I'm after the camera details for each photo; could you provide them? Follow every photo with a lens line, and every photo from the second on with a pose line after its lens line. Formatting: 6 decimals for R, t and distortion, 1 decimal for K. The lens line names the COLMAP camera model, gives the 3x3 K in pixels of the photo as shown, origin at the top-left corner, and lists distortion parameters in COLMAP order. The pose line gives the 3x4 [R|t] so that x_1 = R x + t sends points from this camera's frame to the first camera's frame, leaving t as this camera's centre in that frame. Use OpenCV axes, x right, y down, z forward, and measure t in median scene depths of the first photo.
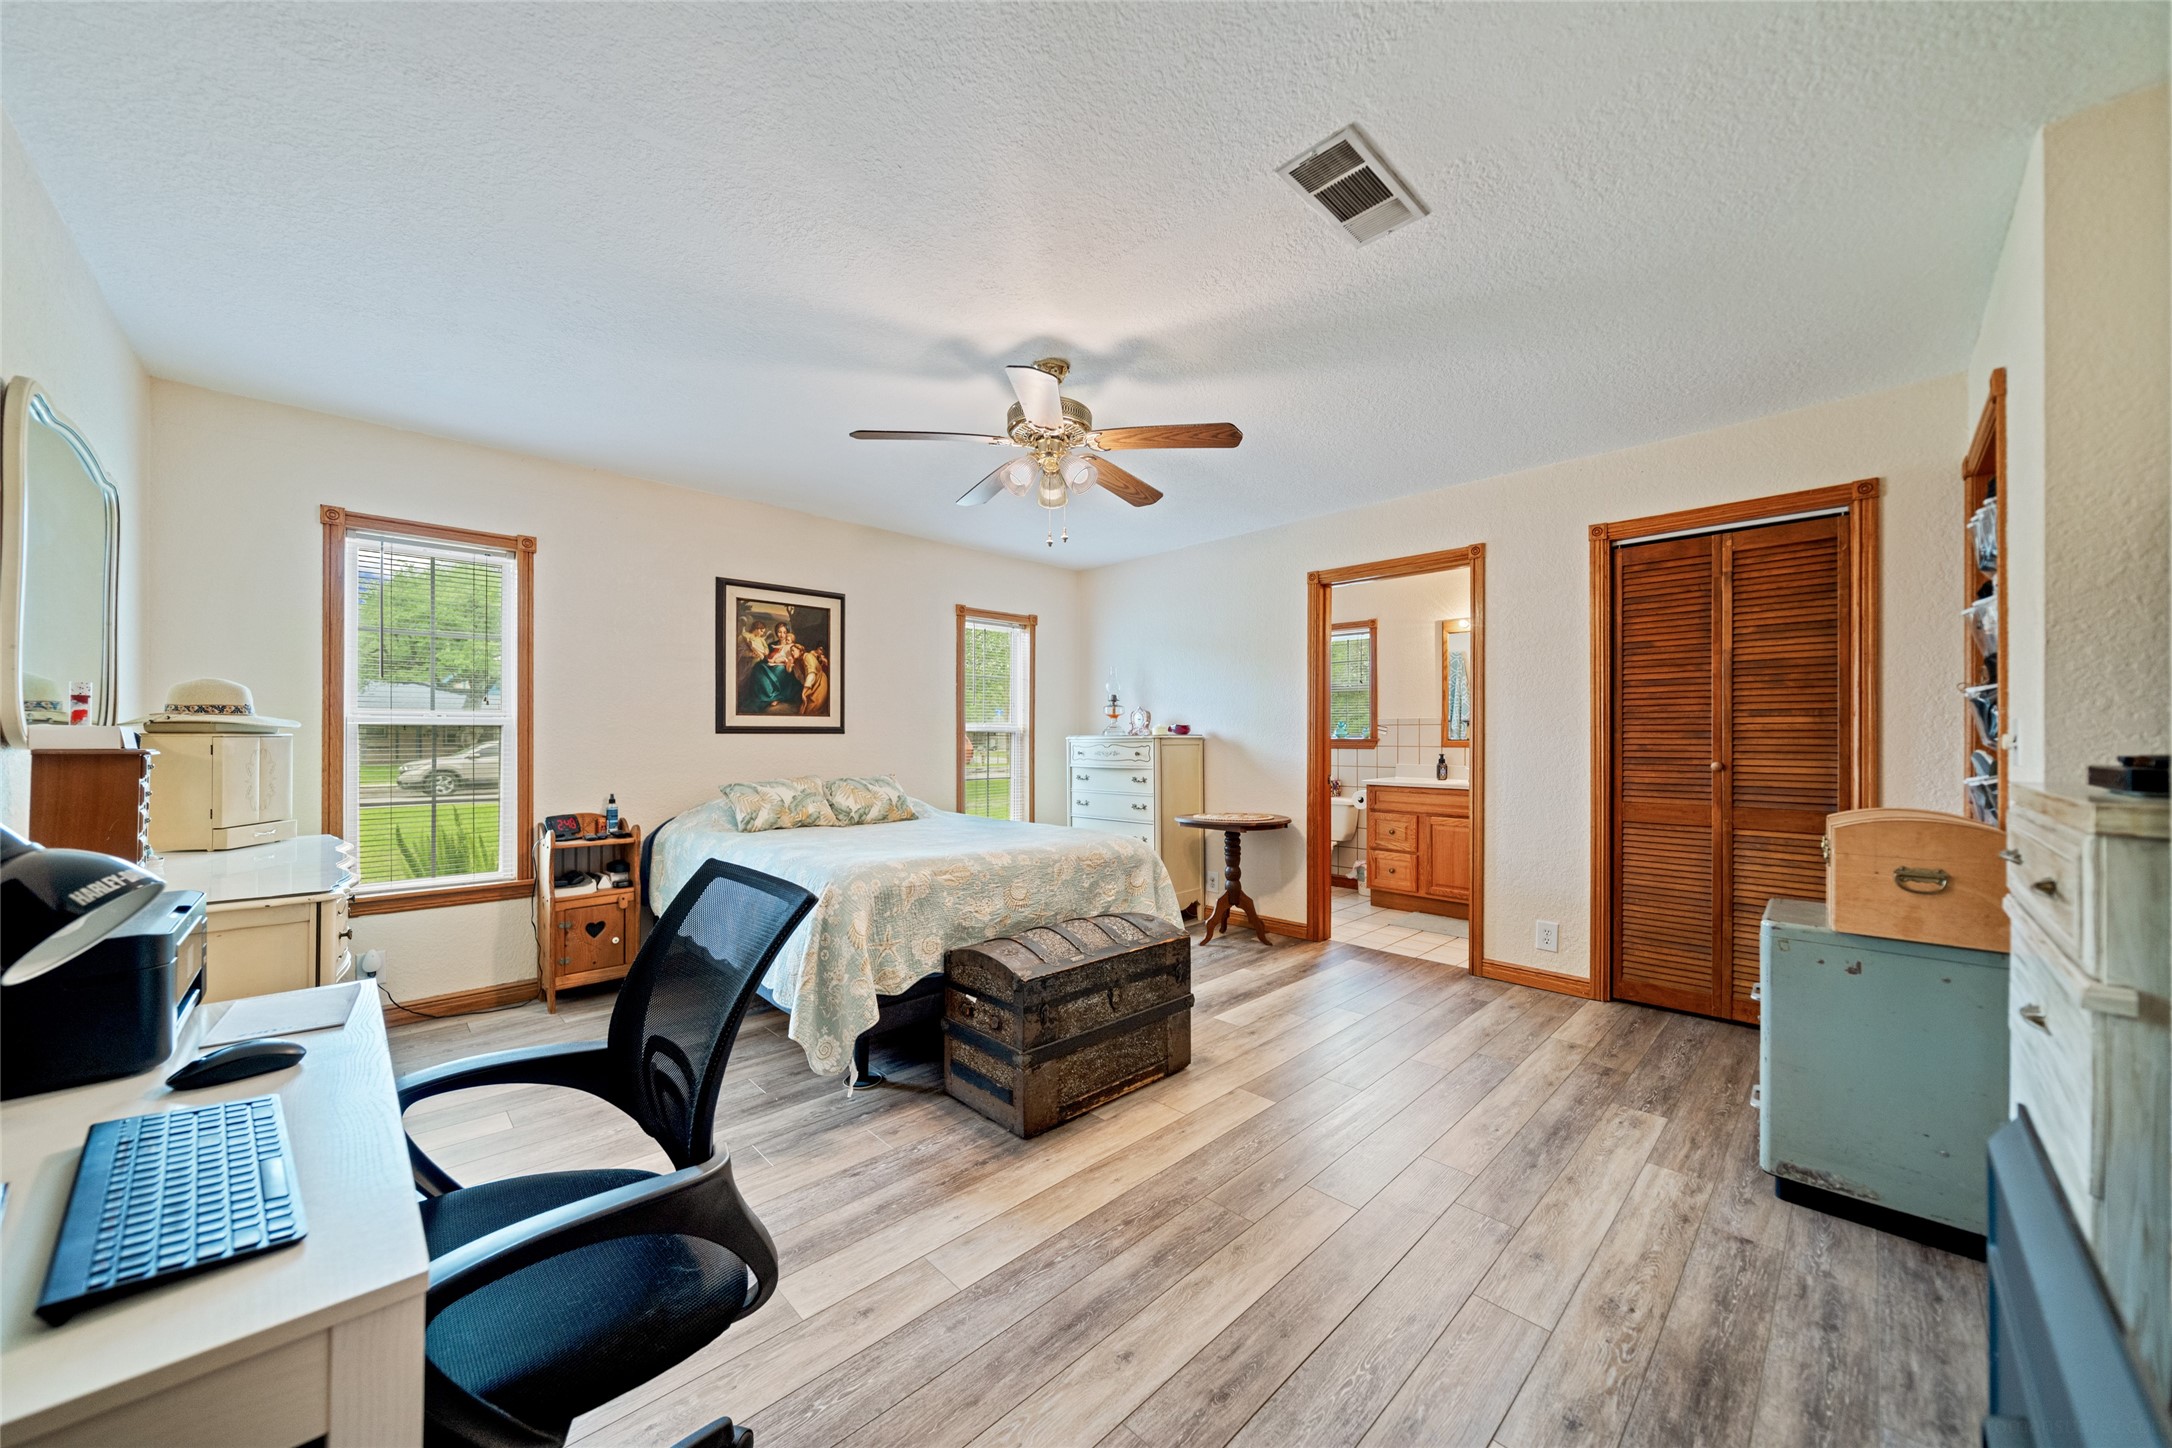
lens RADIAL K [[769.5, 0, 1093.6], [0, 769.5, 734.6], [0, 0, 1]] dist [-0.001678, -0.000092]
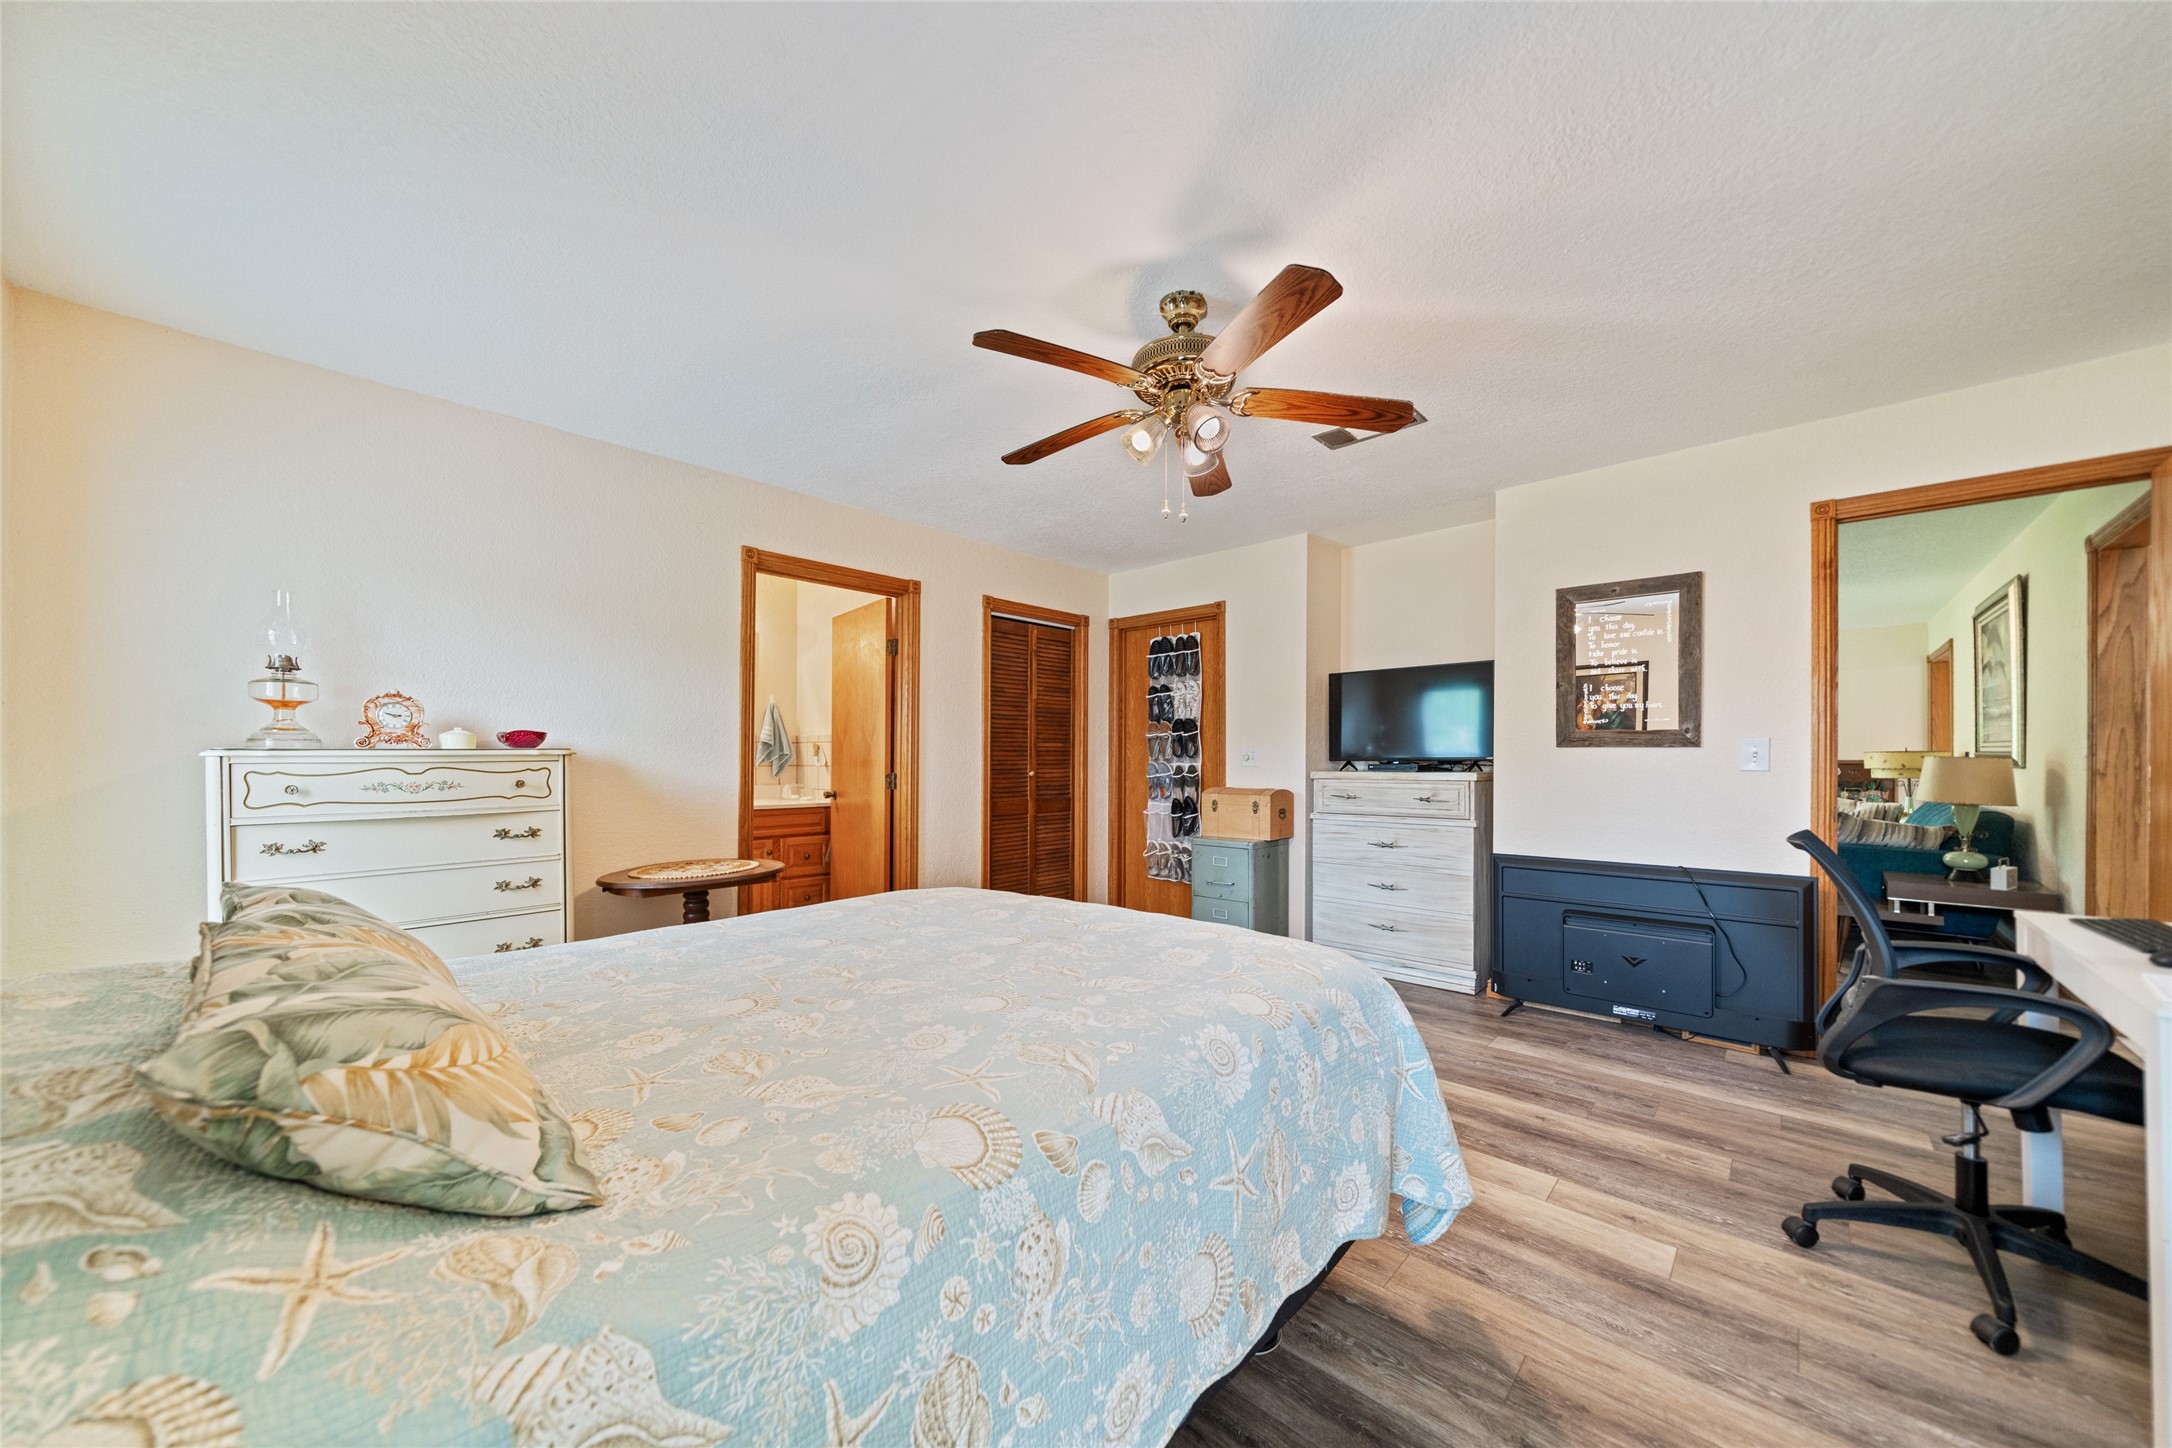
lens RADIAL K [[769.5, 0, 1093.6], [0, 769.5, 734.6], [0, 0, 1]] dist [-0.001678, -0.000092]
pose [[-0.056862, 0.029461, 0.997947, -0.753715], [-0.001827, 0.999560, -0.029612, 0.009232], [-0.998380, -0.003507, -0.056783, 0.972488]]
